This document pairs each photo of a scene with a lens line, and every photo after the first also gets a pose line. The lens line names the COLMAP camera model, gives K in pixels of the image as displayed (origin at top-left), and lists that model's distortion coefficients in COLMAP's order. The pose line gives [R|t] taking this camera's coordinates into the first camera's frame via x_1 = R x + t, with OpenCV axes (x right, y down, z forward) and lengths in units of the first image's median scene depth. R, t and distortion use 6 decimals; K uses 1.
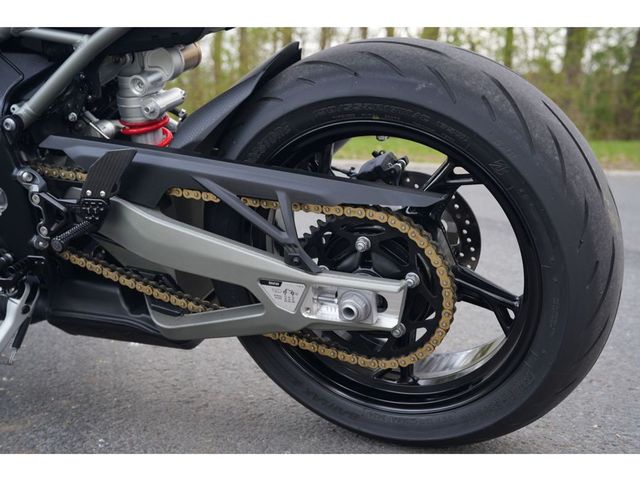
lens RADIAL K [[892.0, 0, 320.0], [0, 892.0, 240.0], [0, 0, 1]] dist [-0.160145, 1.219606]
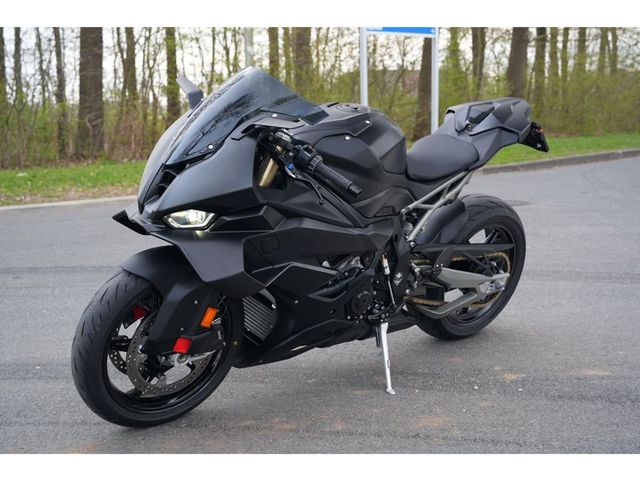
lens RADIAL K [[892.0, 0, 320.0], [0, 892.0, 240.0], [0, 0, 1]] dist [-0.160145, 1.219606]
pose [[0.432901, -0.157462, 0.887582, -2.663996], [0.151674, 0.983311, 0.100469, -0.434513], [-0.888589, 0.091130, 0.449560, 0.156468]]
